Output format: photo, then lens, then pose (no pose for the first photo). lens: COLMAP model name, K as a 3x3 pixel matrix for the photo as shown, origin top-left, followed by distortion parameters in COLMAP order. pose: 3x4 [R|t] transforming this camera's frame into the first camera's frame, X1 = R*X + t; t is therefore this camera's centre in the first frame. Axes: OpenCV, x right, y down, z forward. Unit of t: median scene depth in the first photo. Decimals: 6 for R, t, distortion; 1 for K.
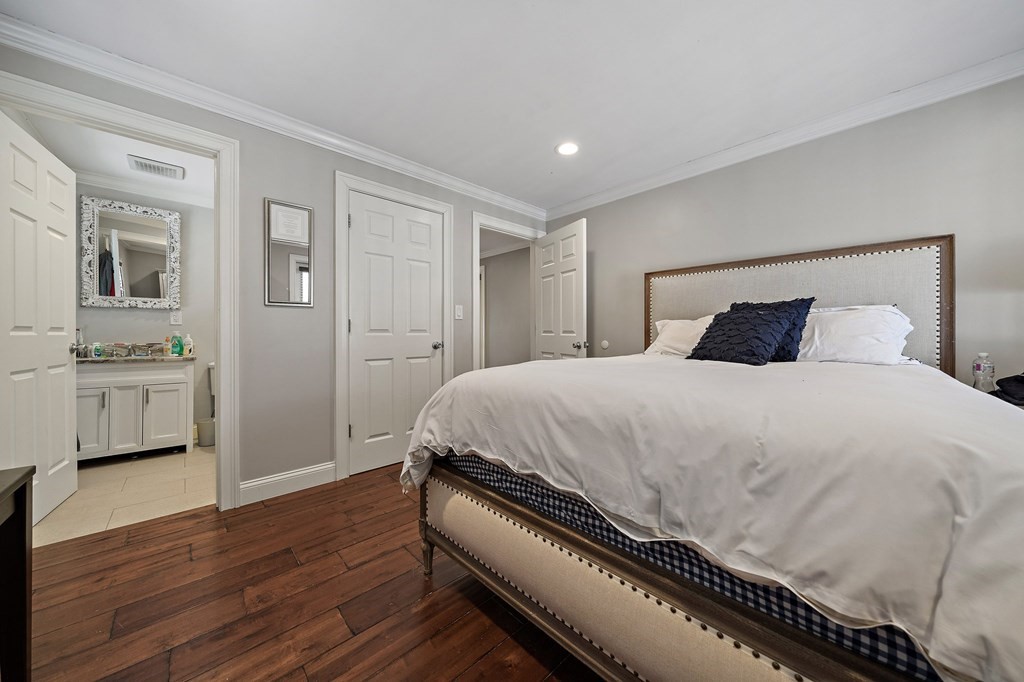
lens RADIAL K [[346.8, 0, 506.2], [0, 346.8, 337.9], [0, 0, 1]] dist [0.003165, 0.000039]
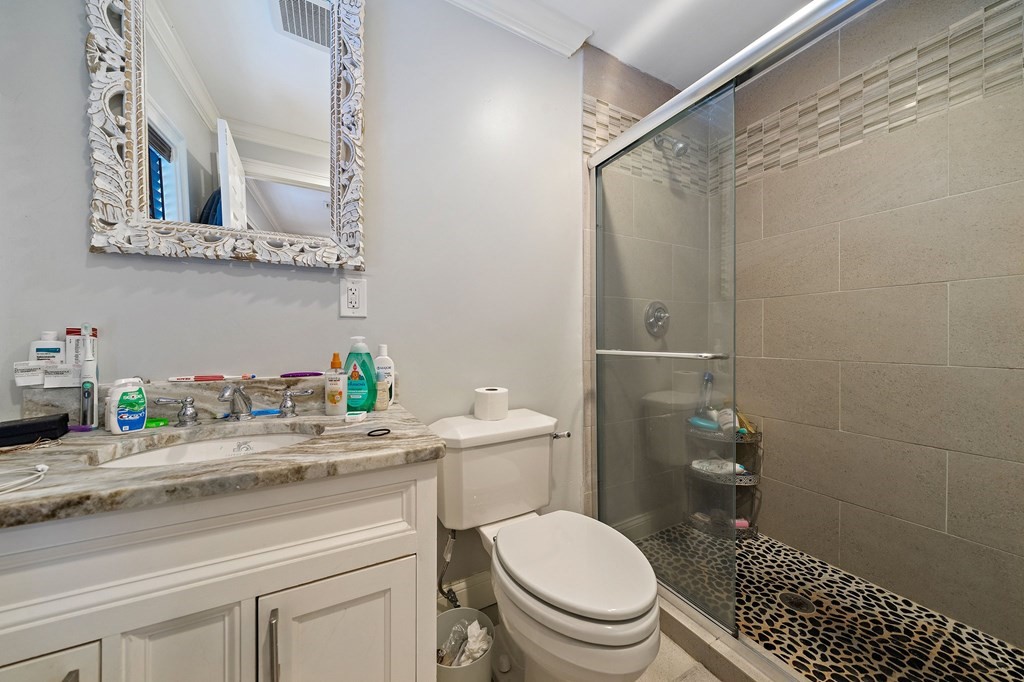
lens RADIAL K [[346.8, 0, 515.5], [0, 346.8, 342.3], [0, 0, 1]] dist [0.003165, 0.000039]
pose [[0.971832, -0.001146, -0.235673, -0.749771], [0.001448, 0.999998, 0.001111, -0.013460], [0.235671, -0.001421, 0.971832, 0.741835]]
